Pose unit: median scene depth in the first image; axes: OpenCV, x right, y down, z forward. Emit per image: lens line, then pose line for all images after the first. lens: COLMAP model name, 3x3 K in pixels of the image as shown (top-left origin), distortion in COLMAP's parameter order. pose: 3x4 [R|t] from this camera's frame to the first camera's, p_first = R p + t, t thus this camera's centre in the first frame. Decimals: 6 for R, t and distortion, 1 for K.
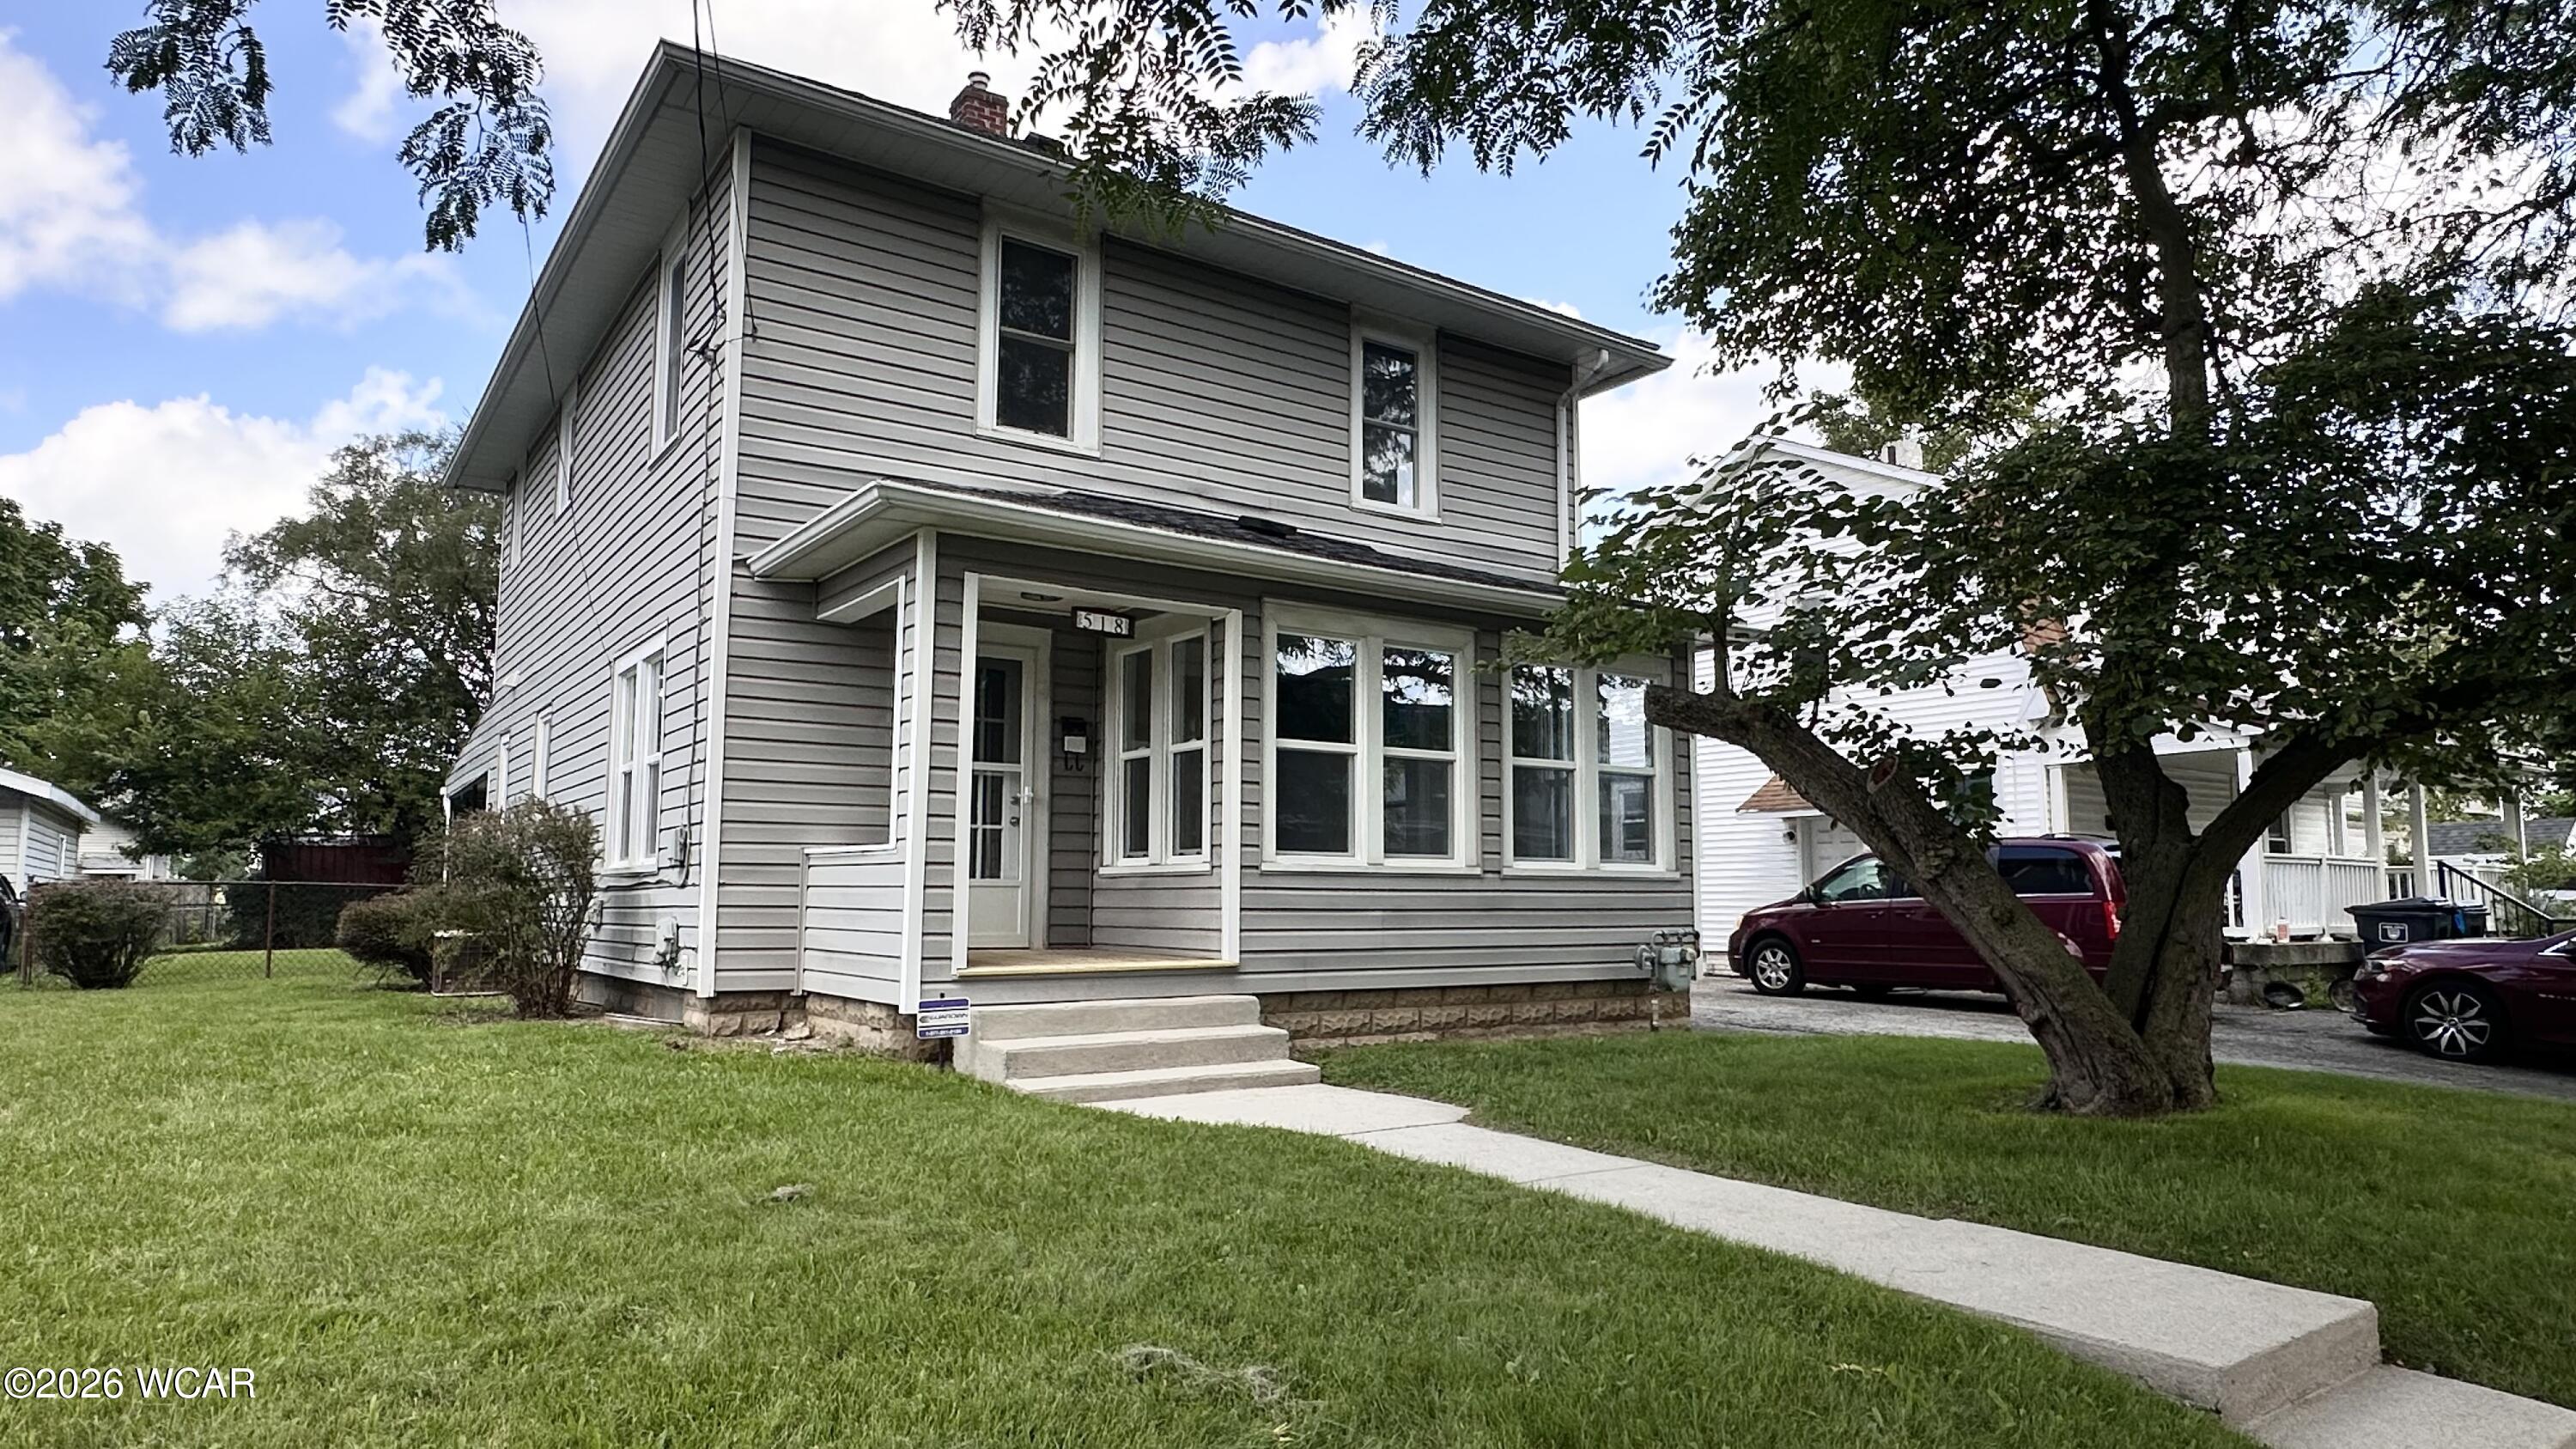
lens RADIAL K [[1525.8, 0, 1291.8], [0, 1525.8, 742.9], [0, 0, 1]] dist [-0.000139, -0.000494]
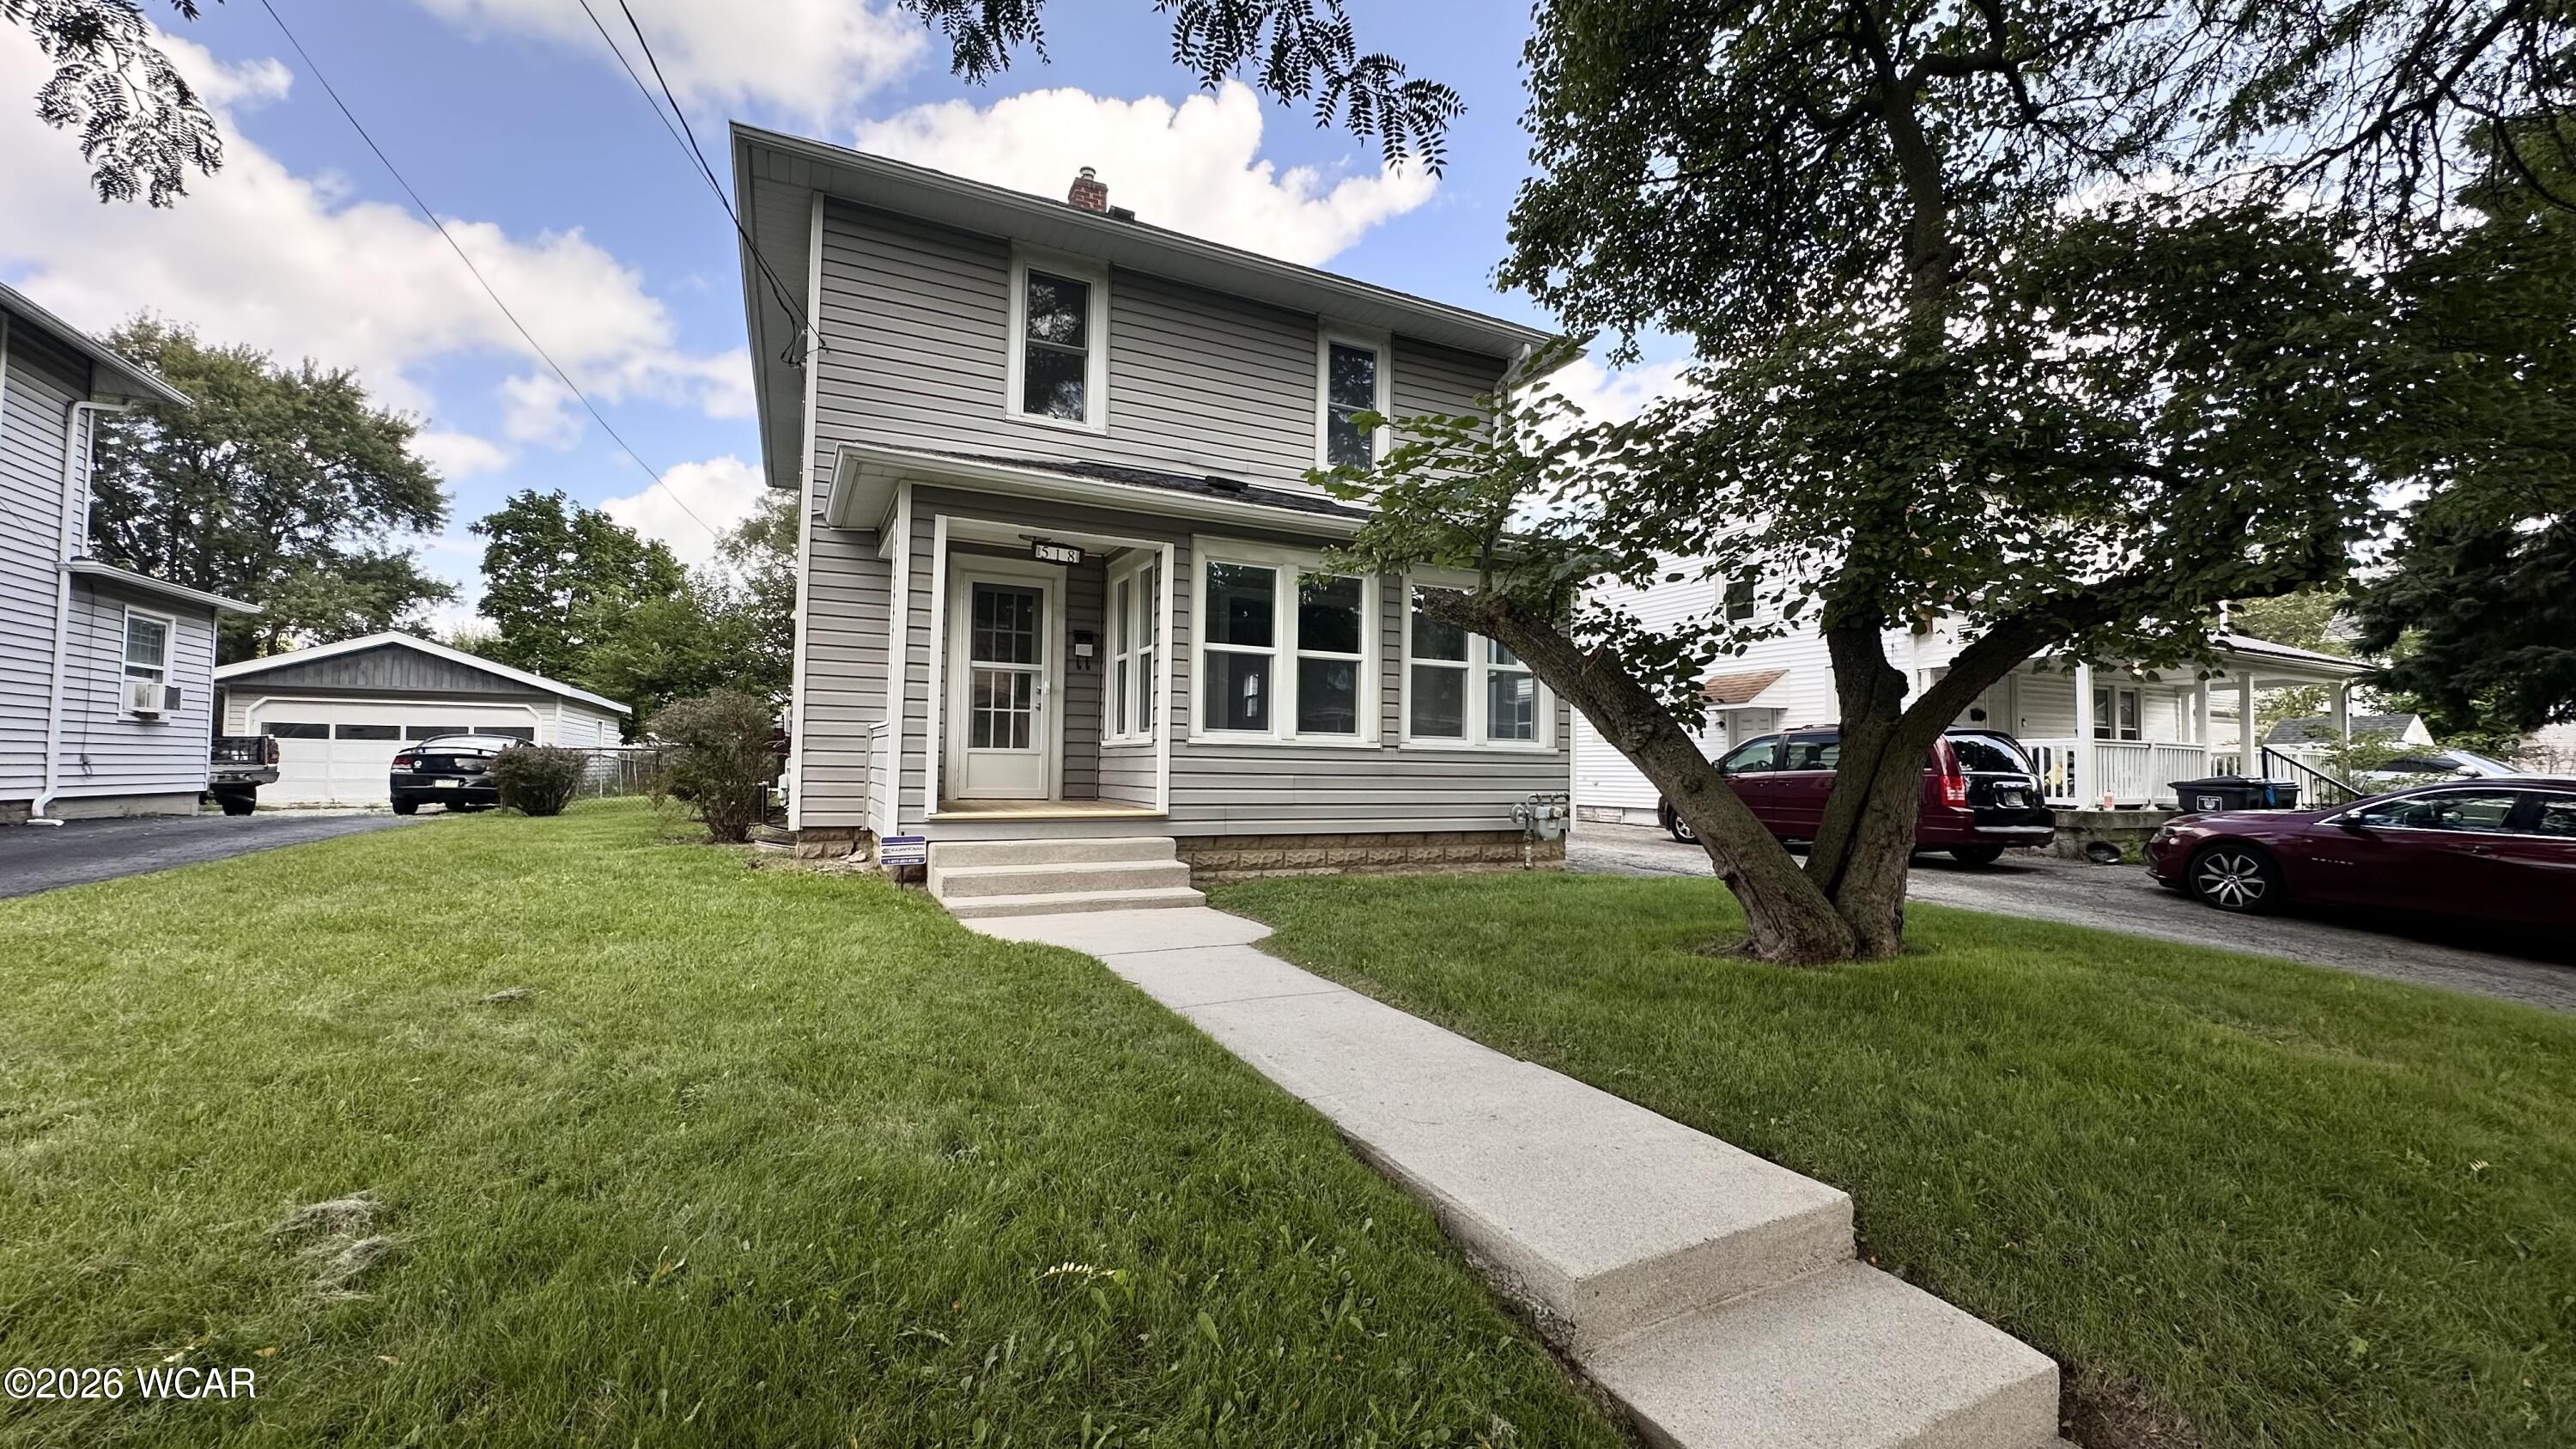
lens RADIAL K [[1024.2, 0, 1283.6], [0, 1024.2, 726.7], [0, 0, 1]] dist [-0.001820, 0.000131]
pose [[0.988986, 0.005112, -0.147921, 0.170647], [0.003986, 0.998121, 0.061143, 0.014187], [0.147956, -0.061060, 0.987107, 0.127859]]
